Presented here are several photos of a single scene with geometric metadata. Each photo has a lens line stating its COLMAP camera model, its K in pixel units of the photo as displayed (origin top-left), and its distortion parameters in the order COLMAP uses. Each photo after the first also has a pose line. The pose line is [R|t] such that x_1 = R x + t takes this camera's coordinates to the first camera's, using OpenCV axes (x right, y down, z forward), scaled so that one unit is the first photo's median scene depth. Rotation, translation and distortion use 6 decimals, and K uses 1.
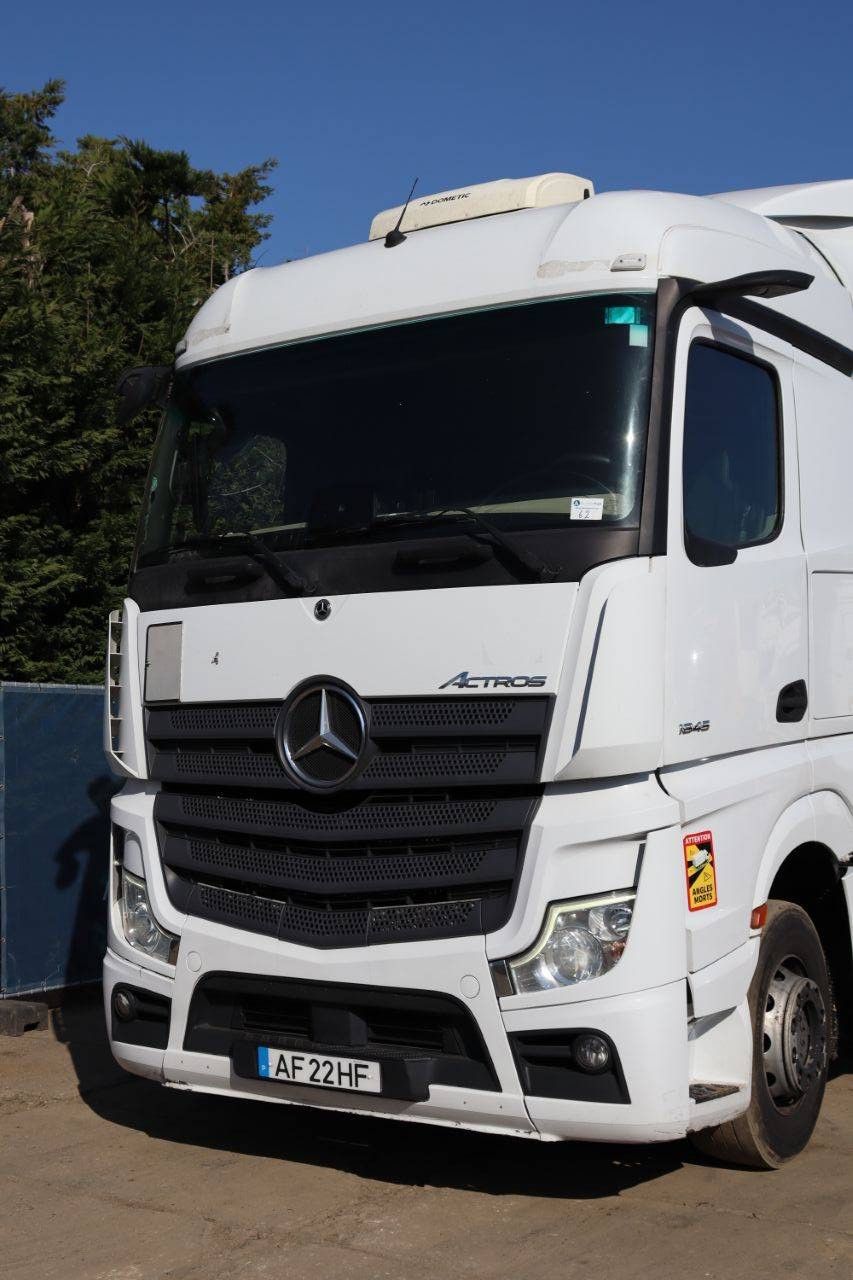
lens RADIAL K [[1609.2, 0, 420.8], [0, 1609.2, 648.0], [0, 0, 1]] dist [-0.003754, 0.063693]
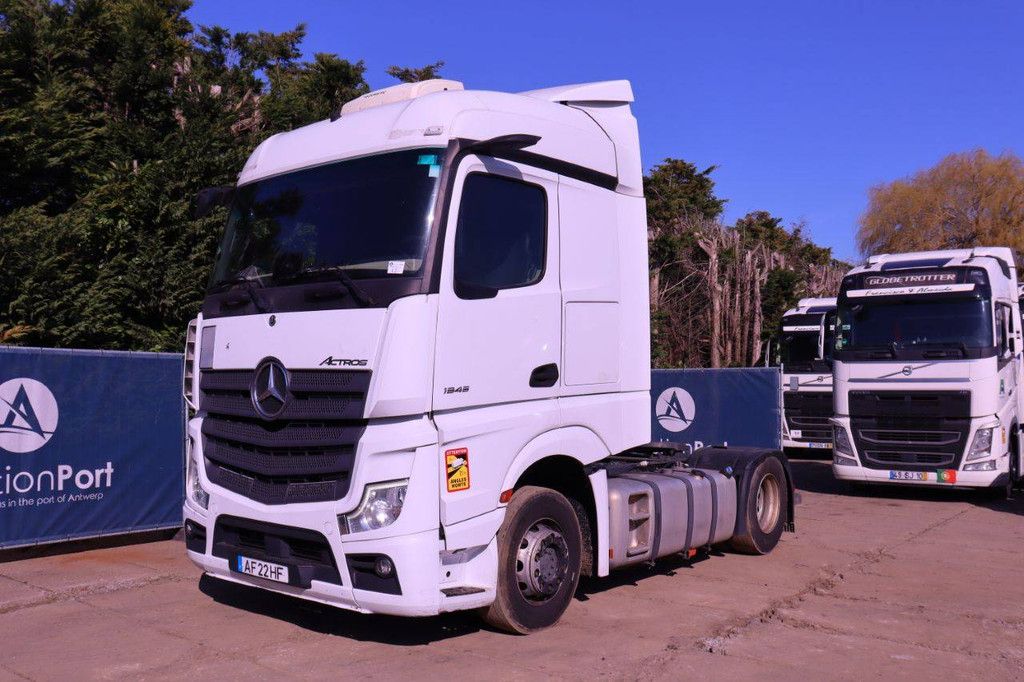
lens RADIAL K [[928.9, 0, 511.1], [0, 928.9, 335.1], [0, 0, 1]] dist [-0.152520, 0.175972]
pose [[0.995754, 0.014803, -0.090859, 0.312832], [-0.014639, 0.999890, 0.002474, -0.014271], [0.090885, -0.001134, 0.995861, -0.020016]]
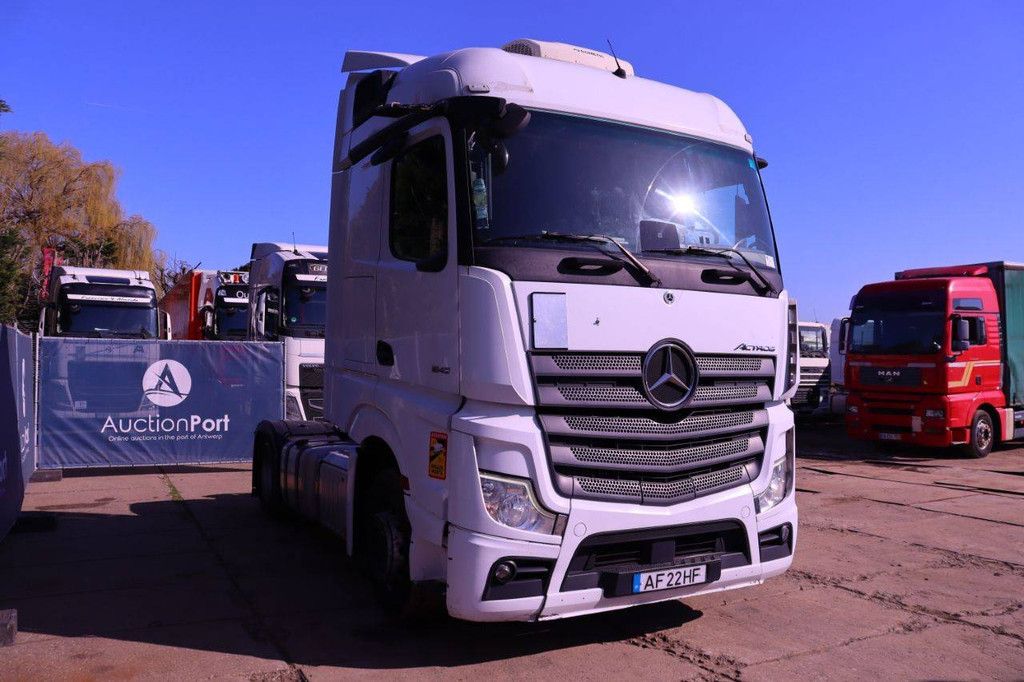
lens RADIAL K [[834.8, 0, 517.0], [0, 834.8, 336.5], [0, 0, 1]] dist [-0.170844, 0.130231]
pose [[0.487536, 0.045388, 0.871922, -0.879497], [-0.067390, 0.997625, -0.014250, 0.038266], [-0.870498, -0.051812, 0.489437, 0.740439]]
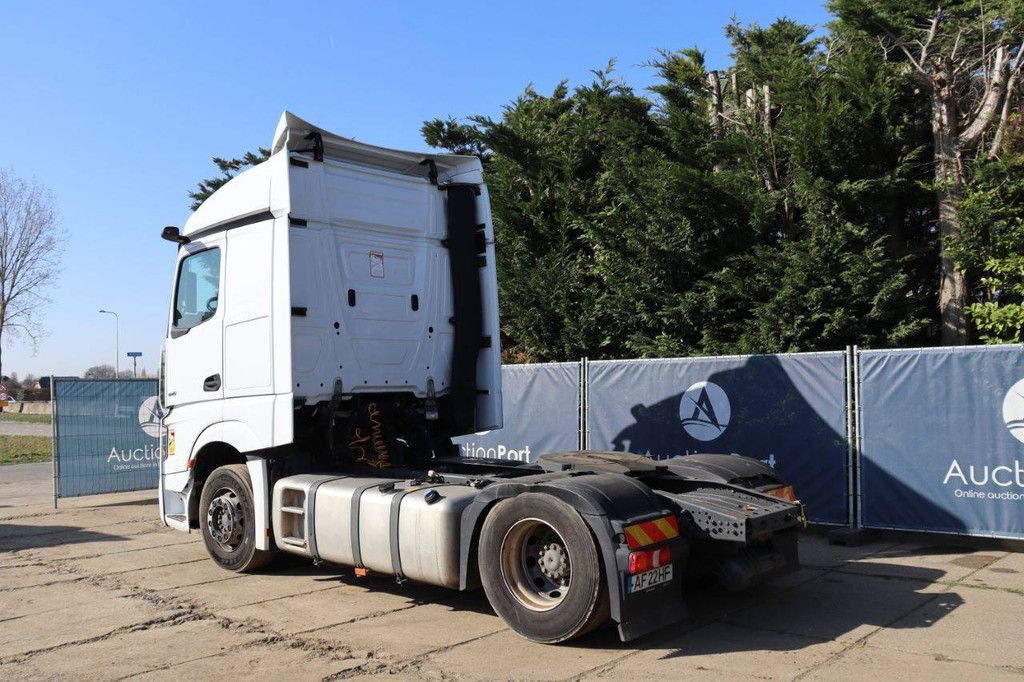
lens RADIAL K [[928.9, 0, 511.1], [0, 928.9, 335.1], [0, 0, 1]] dist [-0.152520, 0.175972]
pose [[-0.140766, -0.044324, -0.989050, 1.695916], [0.077554, 0.995434, -0.055648, 0.080176], [0.987001, -0.084538, -0.136686, 1.798542]]
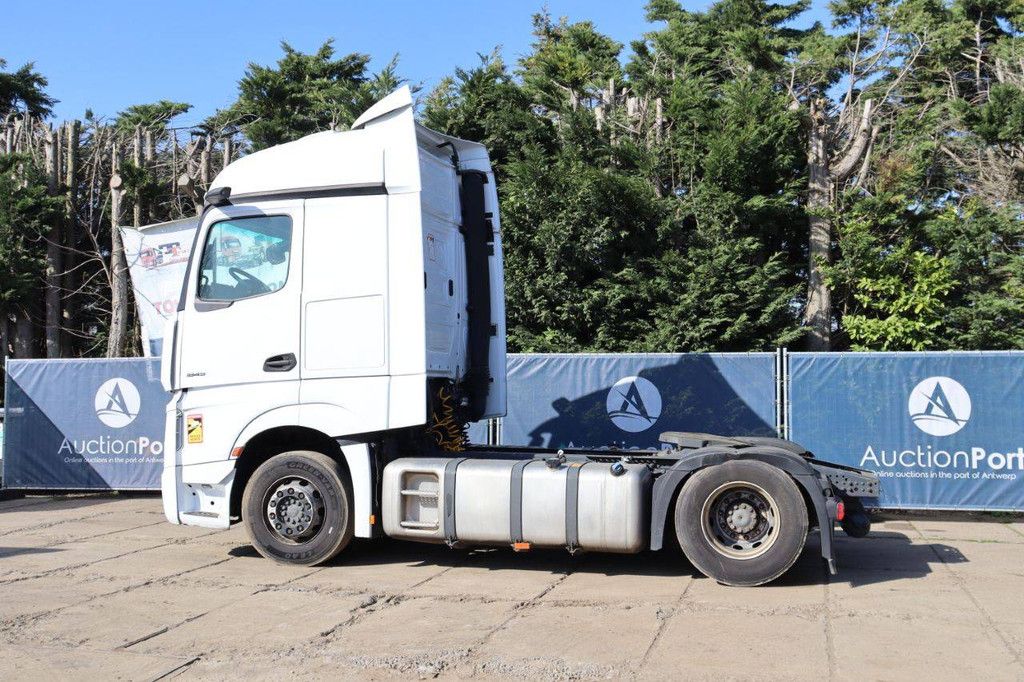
lens RADIAL K [[1115.1, 0, 512.0], [0, 1115.1, 341.0], [0, 0, 1]] dist [-0.105324, 0.288767]
pose [[0.320517, -0.031108, -0.946732, 1.983026], [0.050404, 0.998605, -0.015748, 0.047767], [0.945901, -0.042671, 0.321638, 0.880631]]
